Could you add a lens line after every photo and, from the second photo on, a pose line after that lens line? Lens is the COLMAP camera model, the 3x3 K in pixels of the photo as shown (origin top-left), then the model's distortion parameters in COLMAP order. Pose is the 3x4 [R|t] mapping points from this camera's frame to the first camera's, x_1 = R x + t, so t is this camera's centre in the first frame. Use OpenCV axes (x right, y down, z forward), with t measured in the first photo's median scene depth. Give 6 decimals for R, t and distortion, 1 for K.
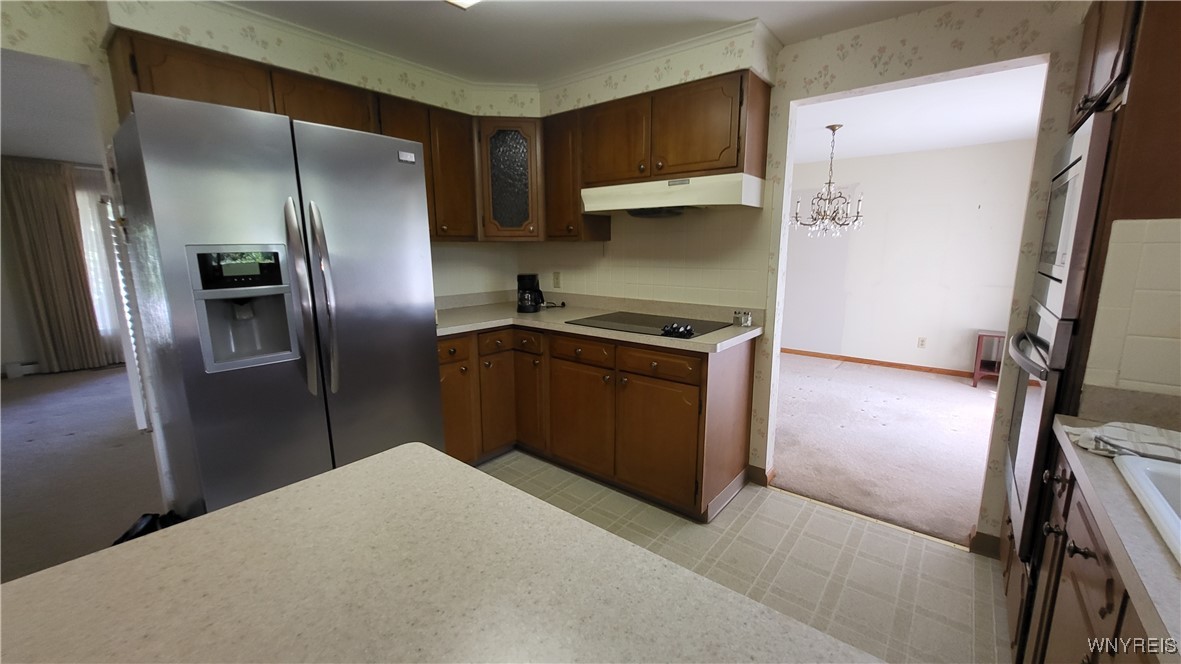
lens RADIAL K [[461.9, 0, 596.6], [0, 461.9, 329.0], [0, 0, 1]] dist [-0.002894, 0.000231]
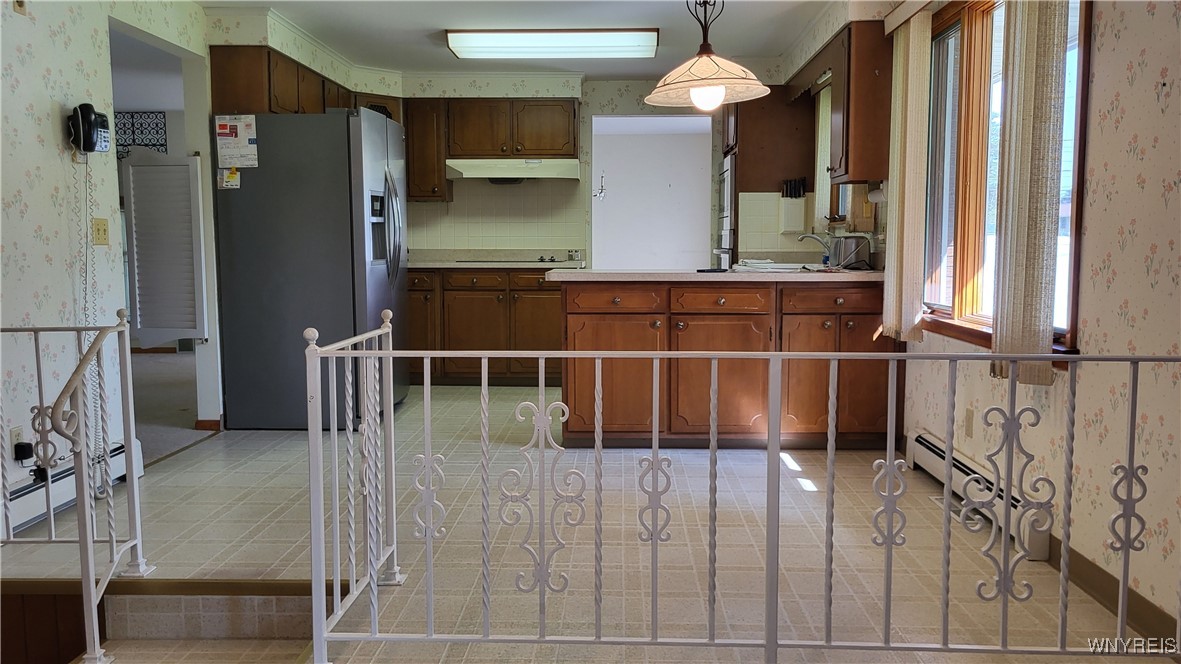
lens RADIAL K [[876.6, 0, 594.2], [0, 876.6, 331.9], [0, 0, 1]] dist [0.015587, 0.003443]
pose [[0.800521, -0.056635, 0.596622, -1.330375], [0.102932, 0.993724, -0.043779, 0.353879], [-0.590399, 0.096458, 0.801327, -1.264350]]
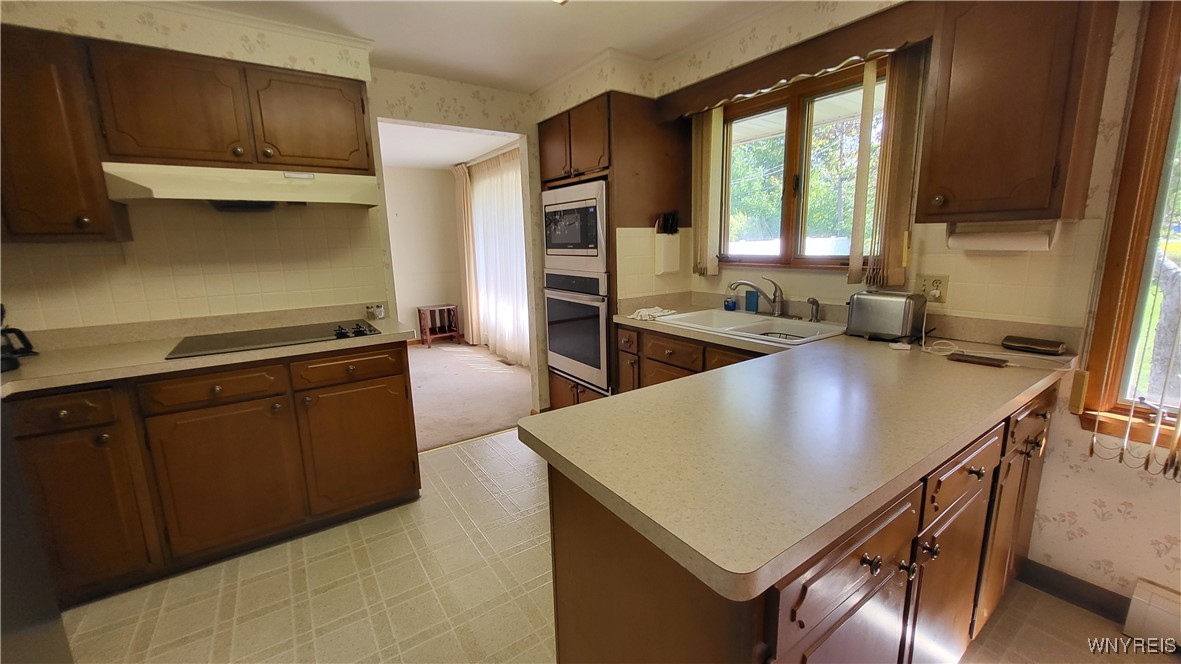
lens RADIAL K [[461.9, 0, 592.6], [0, 461.9, 325.8], [0, 0, 1]] dist [-0.002894, 0.000231]
pose [[0.292142, -0.176626, 0.939924, -0.556559], [0.190364, 0.973872, 0.123837, -0.028391], [-0.937238, 0.142750, 0.318132, 0.198026]]
